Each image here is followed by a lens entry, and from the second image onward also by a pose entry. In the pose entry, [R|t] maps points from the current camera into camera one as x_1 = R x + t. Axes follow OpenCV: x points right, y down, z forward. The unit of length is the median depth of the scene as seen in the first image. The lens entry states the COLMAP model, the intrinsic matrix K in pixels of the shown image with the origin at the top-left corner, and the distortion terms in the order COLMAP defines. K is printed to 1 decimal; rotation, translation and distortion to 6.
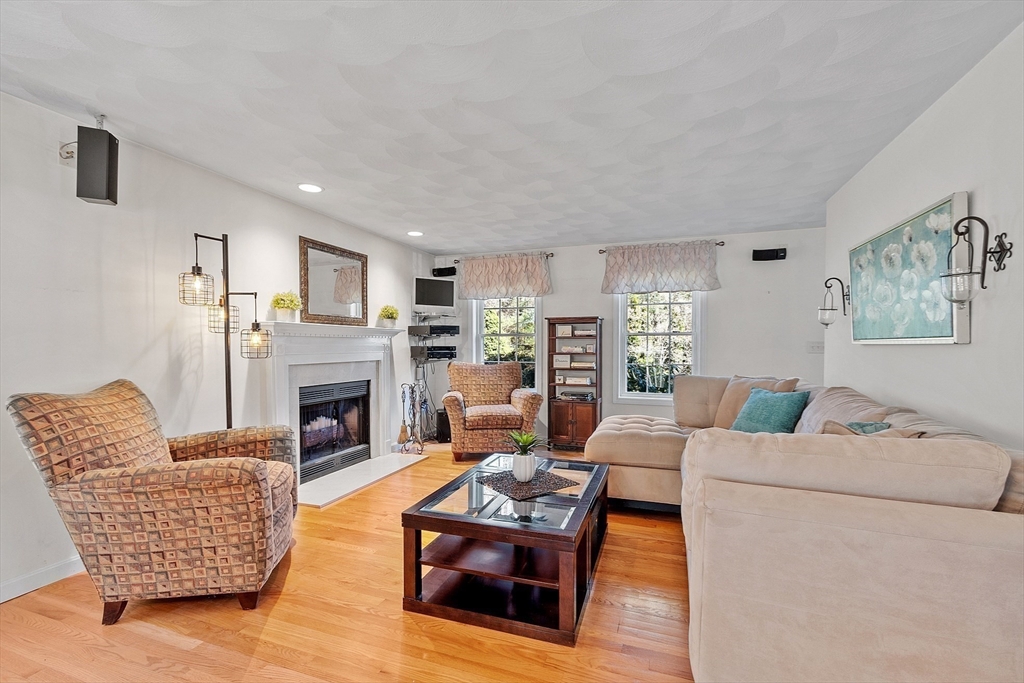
lens RADIAL K [[448.1, 0, 509.5], [0, 448.1, 356.0], [0, 0, 1]] dist [0.001793, -0.000575]
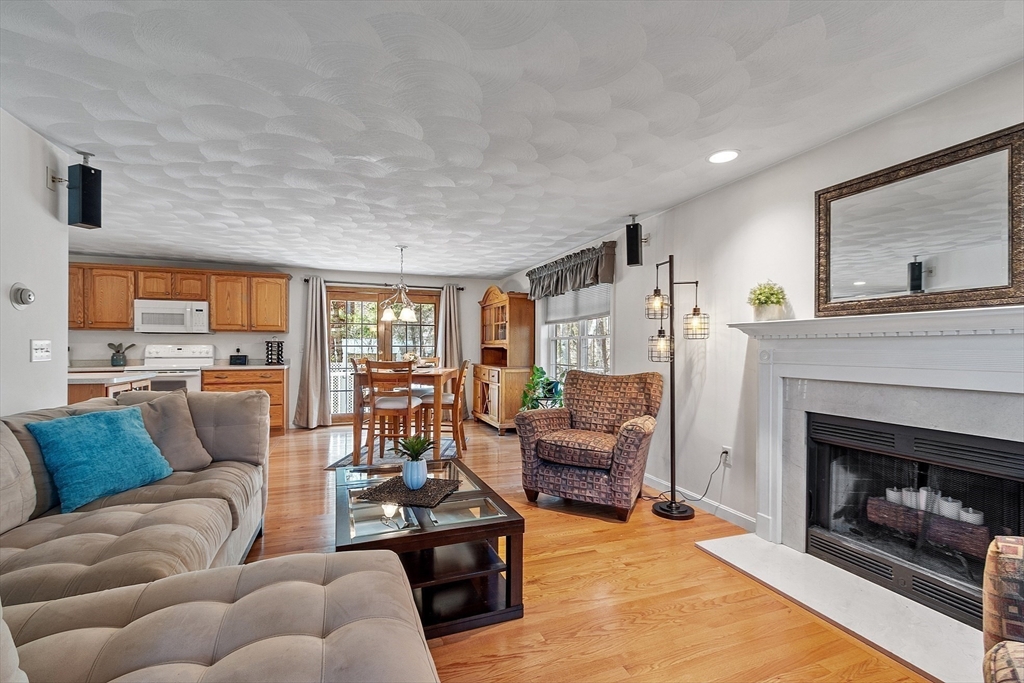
lens RADIAL K [[448.1, 0, 506.4], [0, 448.1, 349.3], [0, 0, 1]] dist [0.001793, -0.000575]
pose [[-0.764969, -0.001965, -0.644064, 0.362021], [-0.021431, 0.999519, 0.022404, -0.035459], [0.643711, 0.030942, -0.764643, 1.324666]]
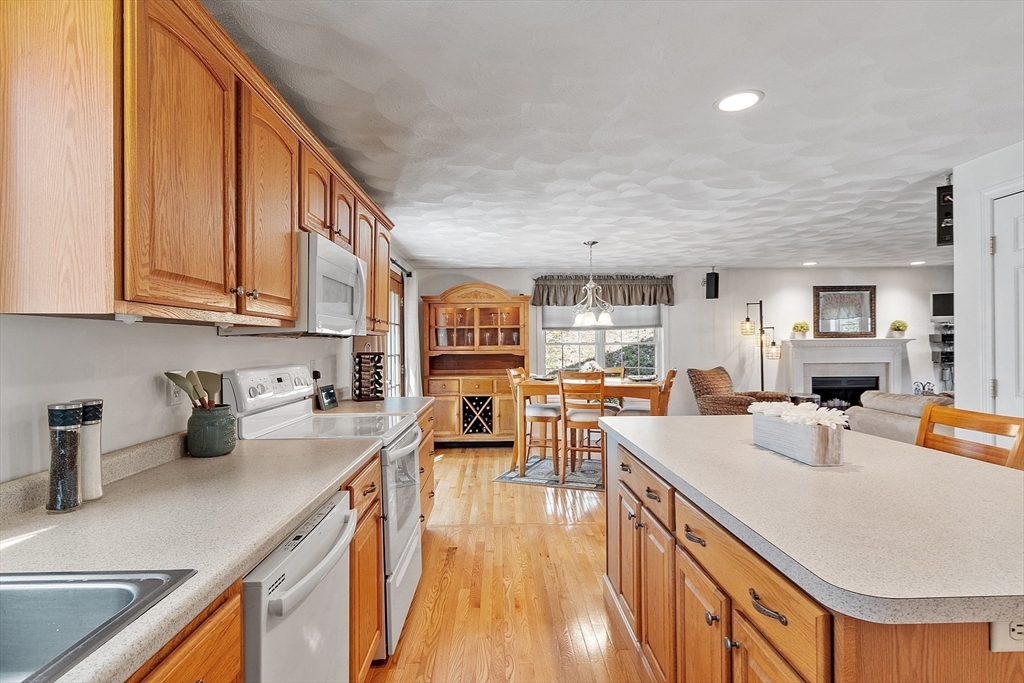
lens RADIAL K [[520.3, 0, 506.9], [0, 520.3, 345.5], [0, 0, 1]] dist [-0.001623, -0.000326]
pose [[0.360678, -0.004570, -0.932679, 1.001982], [-0.013450, 0.999859, -0.010100, -0.013703], [0.932593, 0.016187, 0.360565, -0.820300]]
